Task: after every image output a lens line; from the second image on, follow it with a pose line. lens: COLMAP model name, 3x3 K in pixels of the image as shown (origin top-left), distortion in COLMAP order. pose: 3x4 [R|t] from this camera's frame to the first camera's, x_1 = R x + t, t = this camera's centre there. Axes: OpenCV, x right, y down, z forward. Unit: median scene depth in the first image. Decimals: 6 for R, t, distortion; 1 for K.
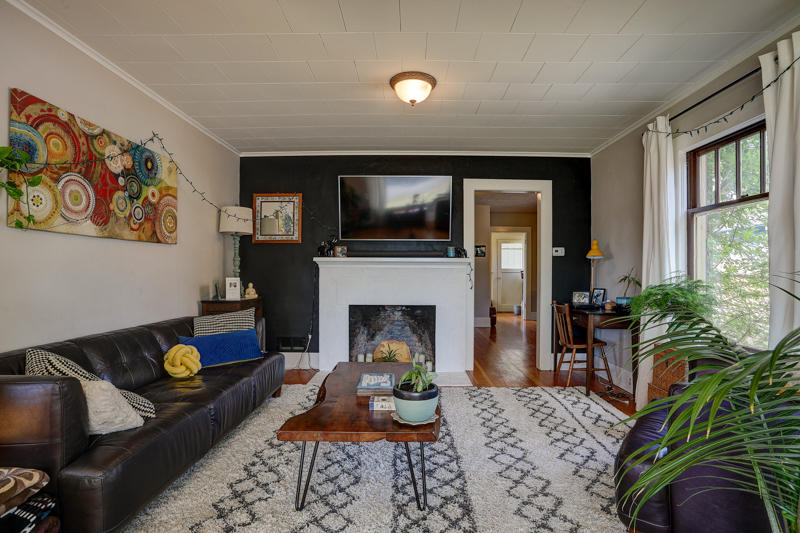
lens RADIAL K [[445.8, 0, 401.2], [0, 445.8, 268.2], [0, 0, 1]] dist [0.003265, 0.000421]
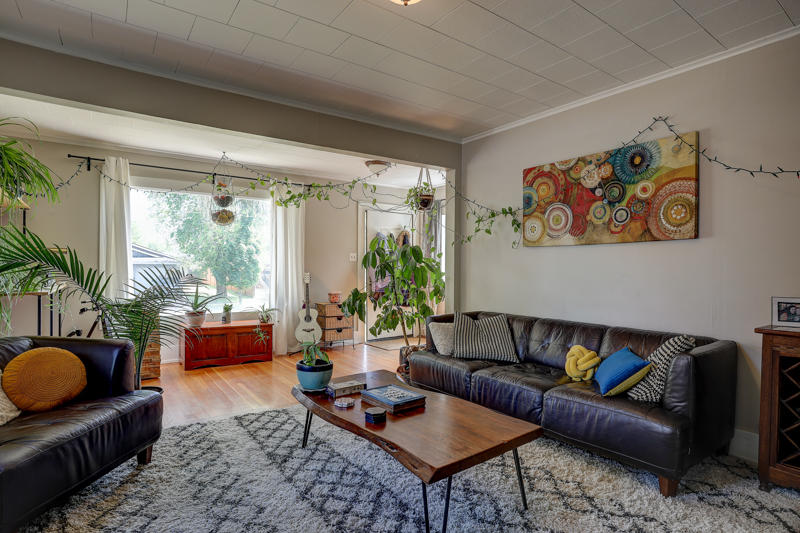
lens RADIAL K [[421.7, 0, 403.0], [0, 421.7, 267.8], [0, 0, 1]] dist [-0.003379, -0.000312]
pose [[-0.806490, -0.001287, -0.591246, 0.399010], [0.001591, 0.999989, -0.004347, -0.001024], [0.591245, -0.004447, -0.806480, 1.574140]]
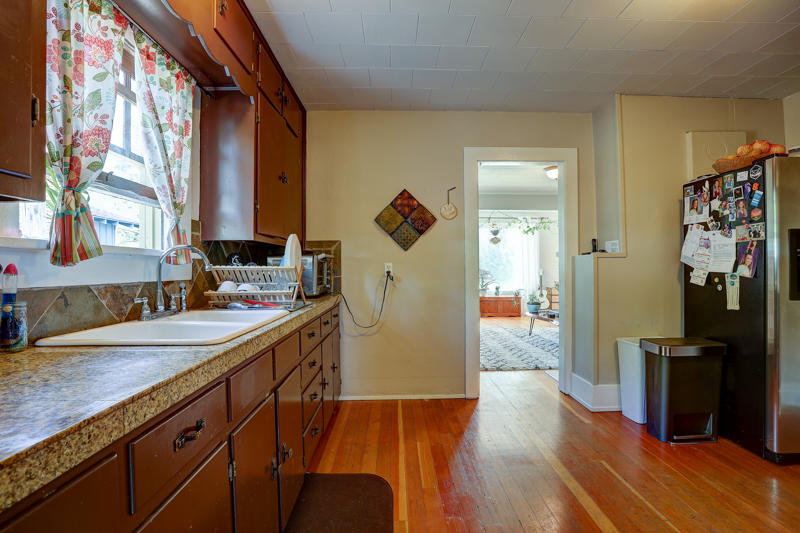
lens RADIAL K [[393.0, 0, 401.8], [0, 393.0, 267.4], [0, 0, 1]] dist [-0.000771, -0.000011]
pose [[-0.999658, 0.008818, -0.024625, 0.933393], [0.008950, 0.999946, -0.005251, 0.005612], [0.024577, -0.005469, -0.999683, 3.310986]]
